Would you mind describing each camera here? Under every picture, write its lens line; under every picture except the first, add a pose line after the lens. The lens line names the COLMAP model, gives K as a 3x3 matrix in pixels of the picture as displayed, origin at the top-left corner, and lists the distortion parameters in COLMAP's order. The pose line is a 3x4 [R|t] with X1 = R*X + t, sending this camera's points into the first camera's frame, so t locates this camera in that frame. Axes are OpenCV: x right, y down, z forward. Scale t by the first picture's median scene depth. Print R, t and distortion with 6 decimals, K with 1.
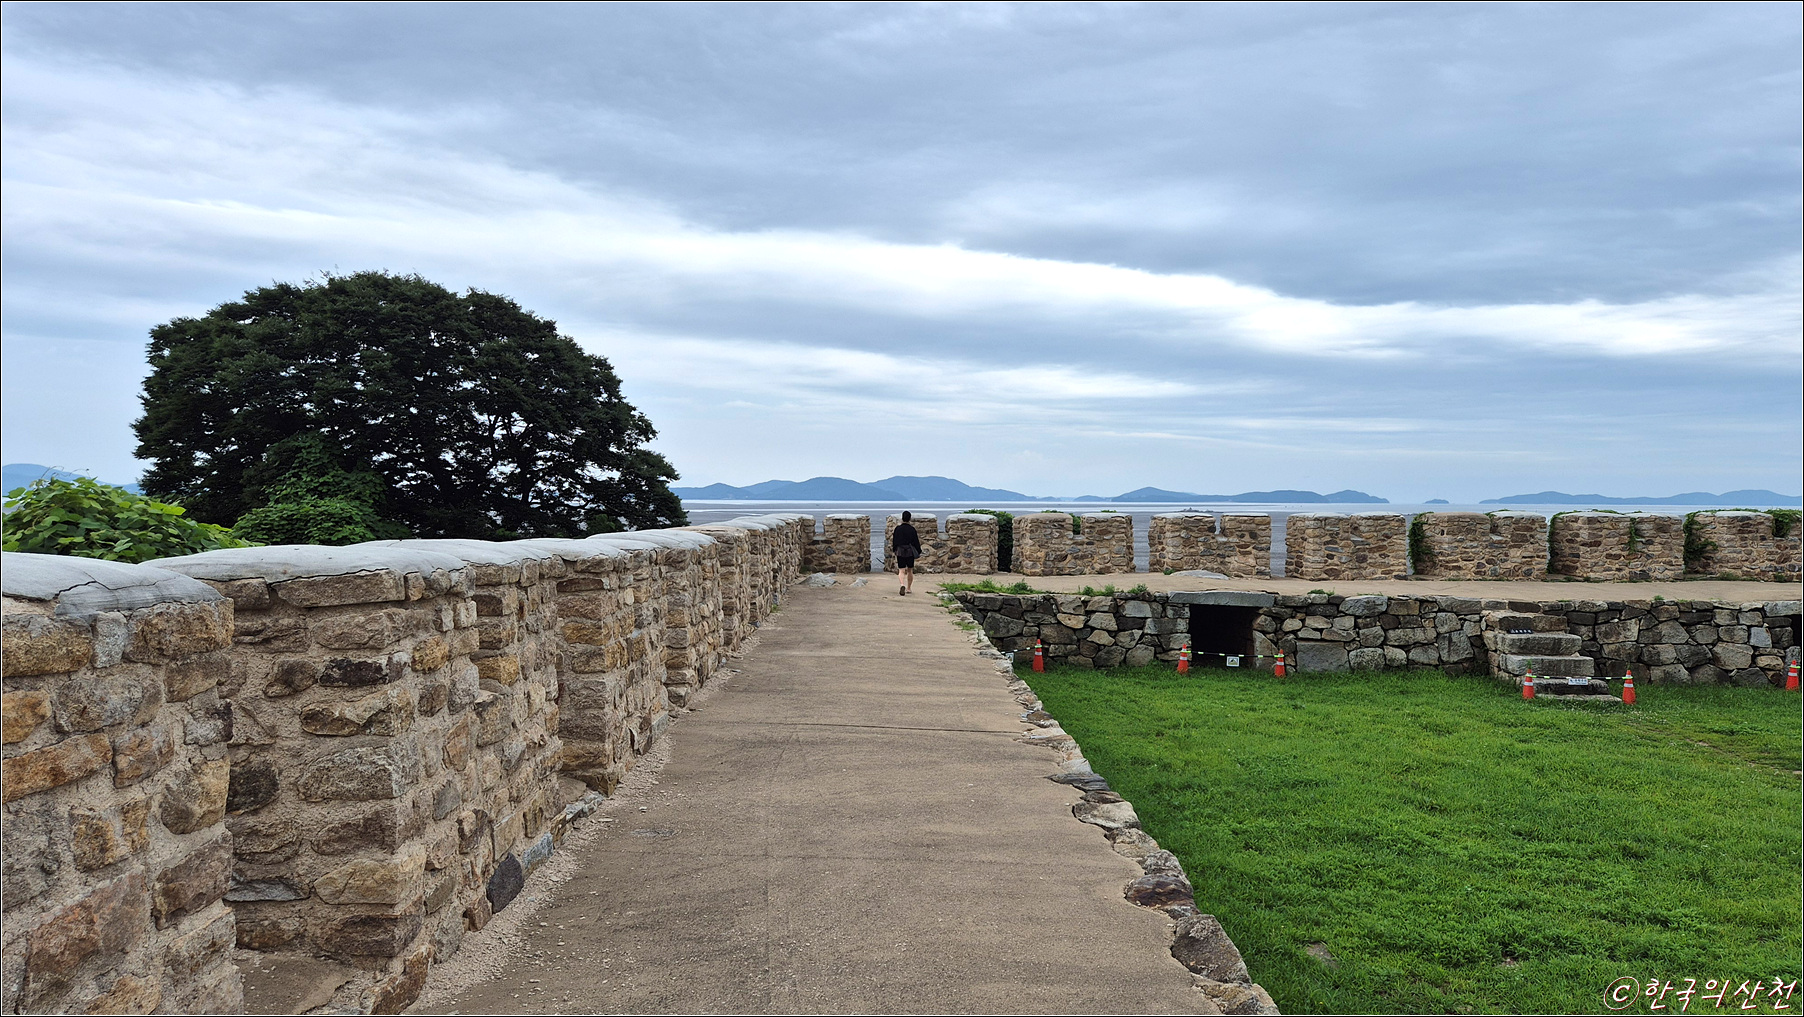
lens RADIAL K [[1214.3, 0, 895.0], [0, 1214.3, 512.0], [0, 0, 1]] dist [0.045412, -0.007129]
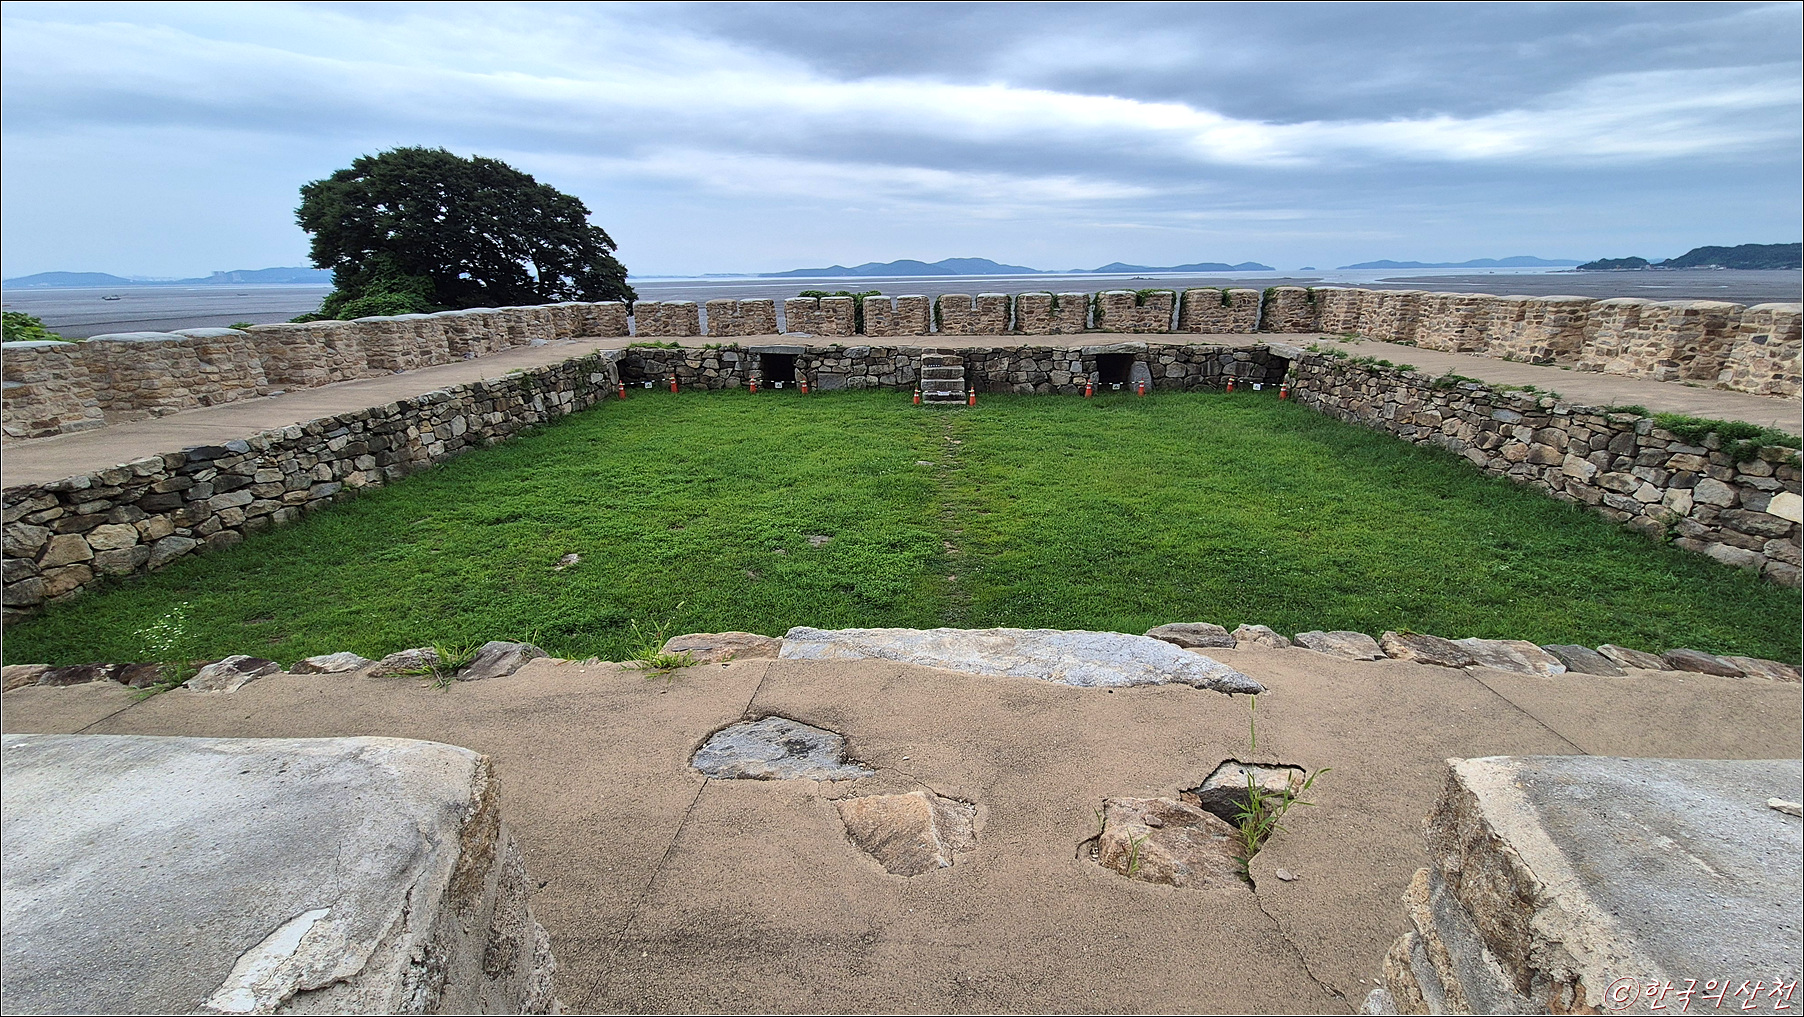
lens RADIAL K [[755.7, 0, 915.7], [0, 755.7, 515.2], [0, 0, 1]] dist [0.000636, 0.000120]
pose [[0.998138, -0.000622, -0.060992, 0.524484], [0.018539, 0.955736, 0.293639, -0.017868], [0.058110, -0.294223, 0.953968, -0.109948]]
